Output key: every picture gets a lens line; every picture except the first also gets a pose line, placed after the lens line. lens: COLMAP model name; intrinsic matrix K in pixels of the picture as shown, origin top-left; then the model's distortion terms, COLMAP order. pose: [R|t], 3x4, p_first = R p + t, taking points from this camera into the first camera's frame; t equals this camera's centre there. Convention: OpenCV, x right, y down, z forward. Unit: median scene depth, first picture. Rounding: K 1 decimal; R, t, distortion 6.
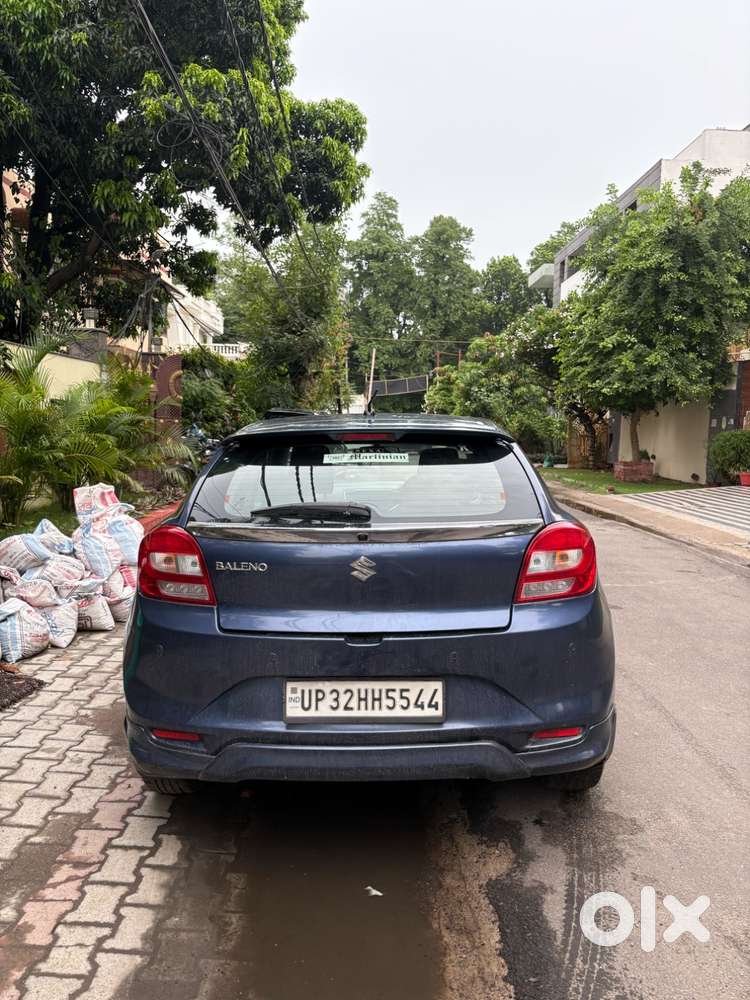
lens RADIAL K [[762.3, 0, 377.6], [0, 762.3, 499.3], [0, 0, 1]] dist [0.003287, -0.000765]
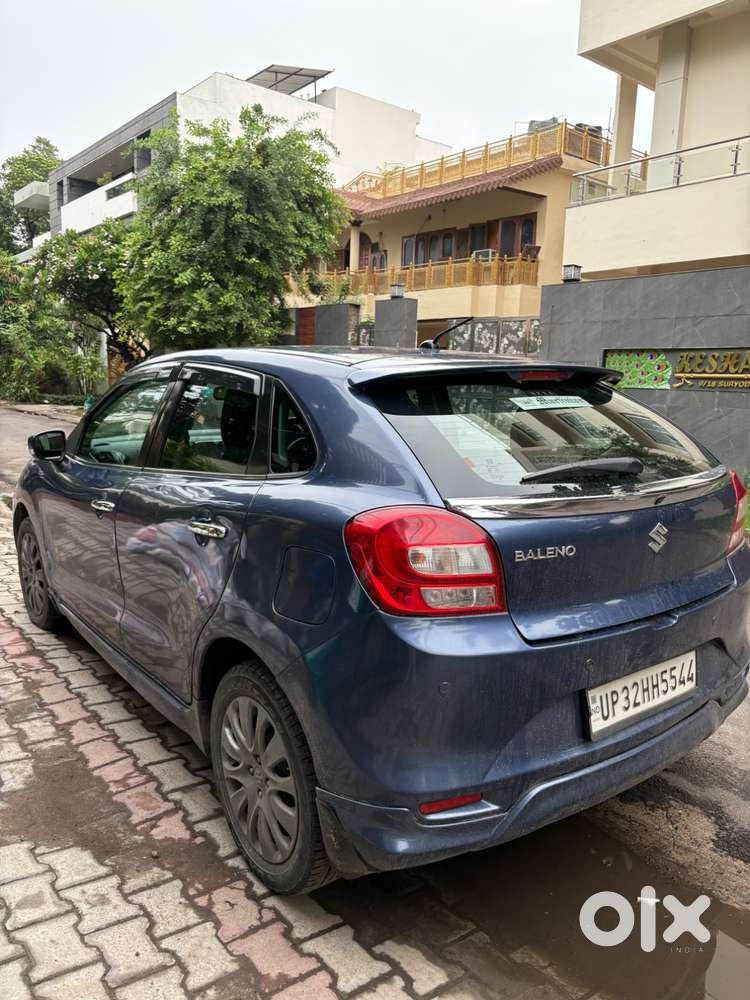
lens RADIAL K [[766.7, 0, 387.2], [0, 766.7, 492.9], [0, 0, 1]] dist [0.001919, -0.002840]
pose [[0.788760, -0.077045, 0.609854, -0.343793], [0.035606, 0.996175, 0.079798, -0.016180], [-0.613669, -0.041227, 0.788486, 0.233538]]
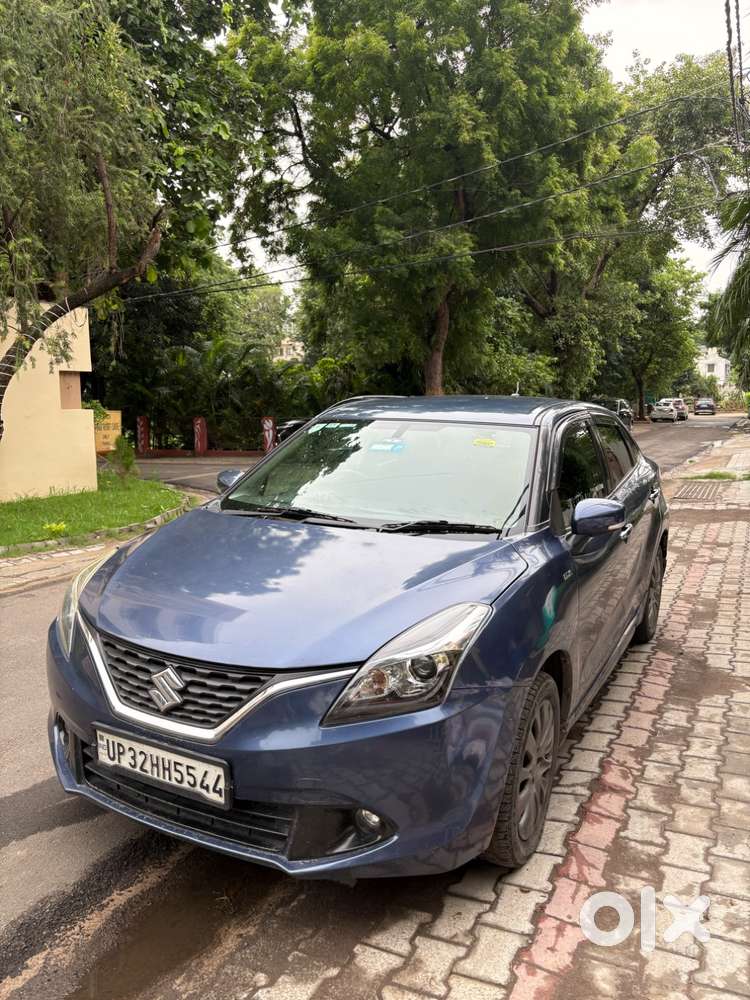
lens RADIAL K [[762.5, 0, 375.0], [0, 762.5, 500.0], [0, 0, 1]] dist [0.004333, -0.002058]
pose [[-0.889092, -0.059121, 0.453894, -0.275006], [0.046880, 0.974647, 0.218781, -0.154687], [-0.455321, 0.215795, -0.863780, 1.481527]]
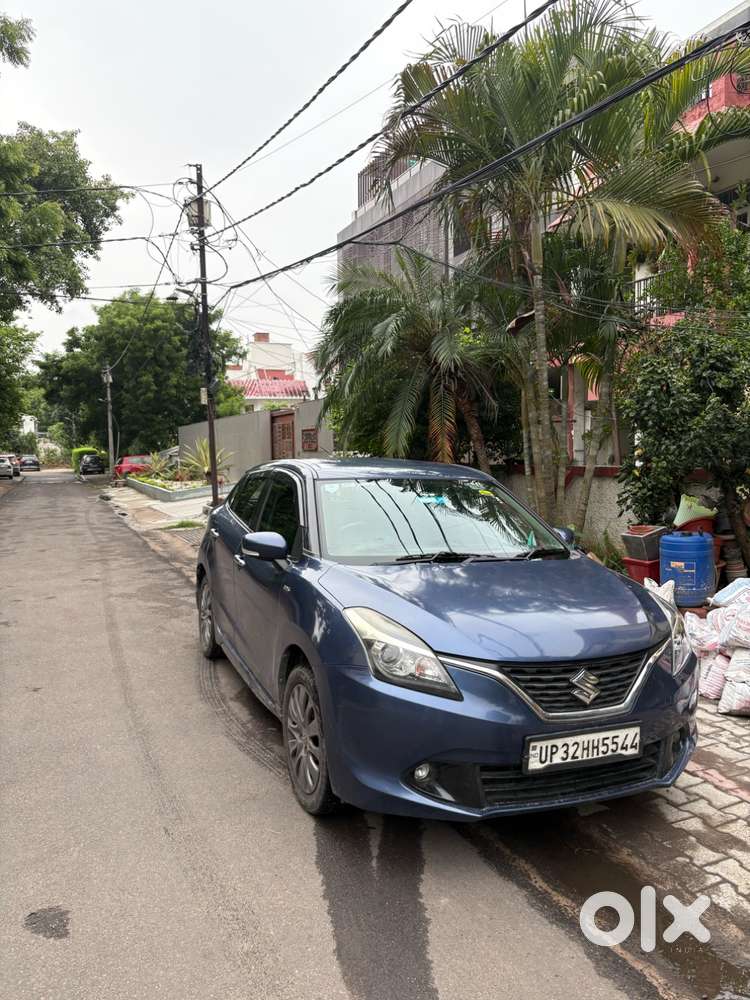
lens RADIAL K [[761.6, 0, 373.0], [0, 761.6, 499.6], [0, 0, 1]] dist [0.003403, -0.001252]
pose [[-0.923268, 0.022421, -0.383501, 0.356667], [-0.038722, 0.987779, 0.150972, -0.175115], [0.382199, 0.154238, -0.911117, 1.610865]]
